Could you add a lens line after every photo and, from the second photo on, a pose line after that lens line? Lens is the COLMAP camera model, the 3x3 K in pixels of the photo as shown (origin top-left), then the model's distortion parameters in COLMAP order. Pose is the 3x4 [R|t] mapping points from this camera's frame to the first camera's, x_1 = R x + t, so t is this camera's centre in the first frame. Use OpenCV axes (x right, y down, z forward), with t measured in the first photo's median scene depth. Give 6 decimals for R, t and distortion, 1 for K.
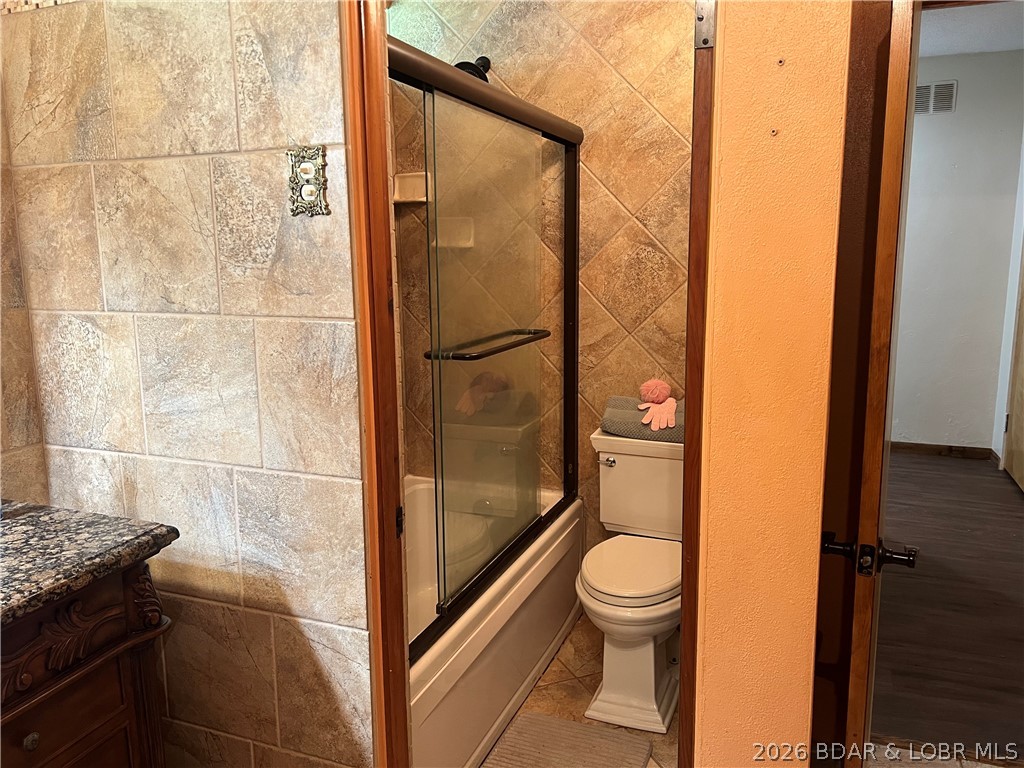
lens RADIAL K [[775.0, 0, 510.7], [0, 775.0, 382.9], [0, 0, 1]] dist [0.068068, -0.094644]
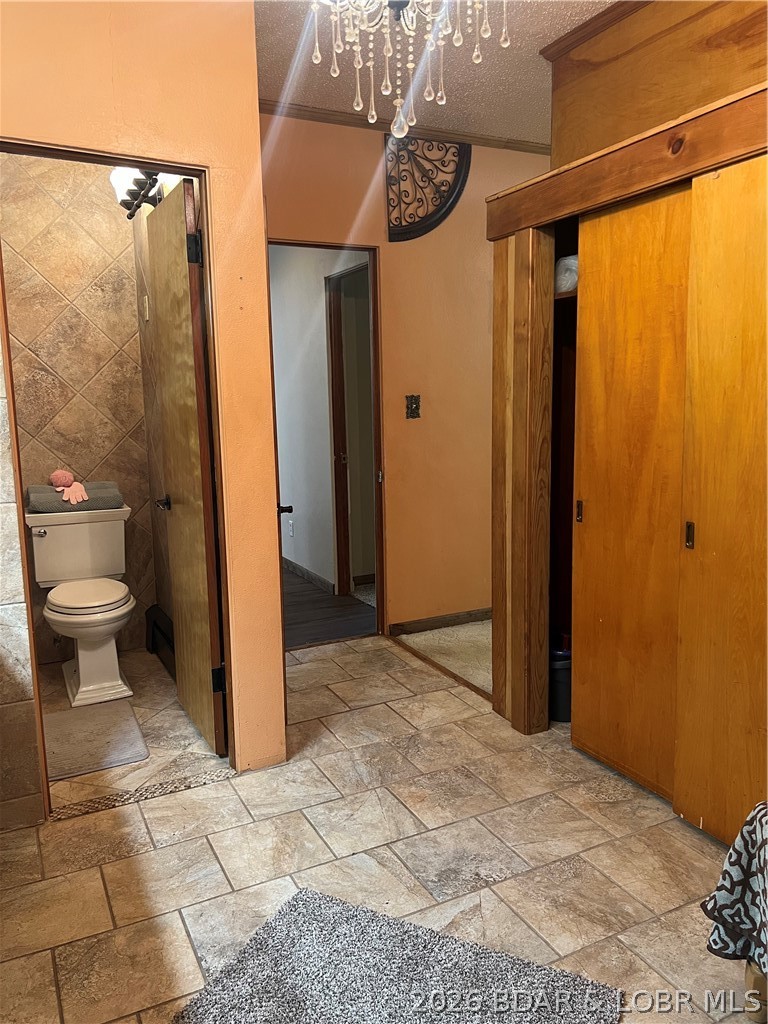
lens RADIAL K [[775.0, 0, 385.4], [0, 775.0, 511.0], [0, 0, 1]] dist [0.068068, -0.094644]
pose [[0.660269, -0.112571, 0.742545, -0.466547], [0.136478, 0.990225, 0.028763, 0.105881], [-0.738525, 0.082350, 0.669179, -0.317397]]
